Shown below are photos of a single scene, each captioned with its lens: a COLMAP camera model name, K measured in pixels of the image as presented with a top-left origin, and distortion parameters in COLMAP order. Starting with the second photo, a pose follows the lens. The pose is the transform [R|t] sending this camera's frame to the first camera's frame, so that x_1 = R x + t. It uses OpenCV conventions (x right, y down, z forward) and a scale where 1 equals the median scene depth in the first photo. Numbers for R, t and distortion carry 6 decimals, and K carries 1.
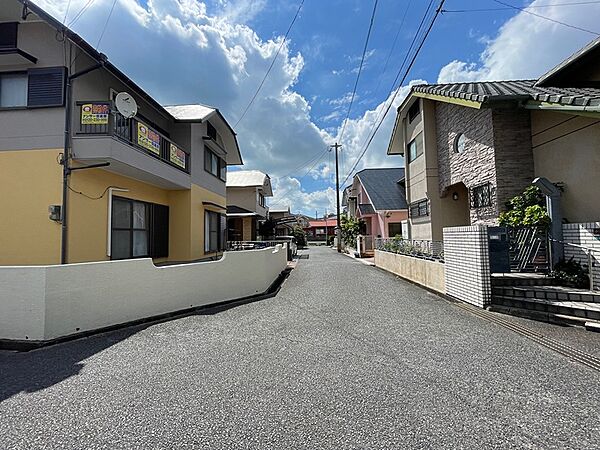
lens RADIAL K [[243.4, 0, 296.7], [0, 243.4, 224.0], [0, 0, 1]] dist [-0.001078, 0.000534]
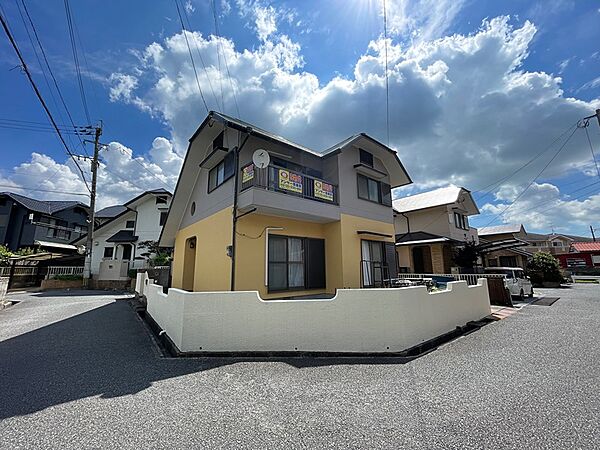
lens RADIAL K [[243.4, 0, 303.0], [0, 243.4, 226.0], [0, 0, 1]] dist [-0.001078, 0.000534]
pose [[0.678994, -0.111109, -0.725687, 0.174015], [0.031874, 0.992011, -0.122062, -0.003972], [0.733451, 0.059749, 0.677111, 0.224954]]
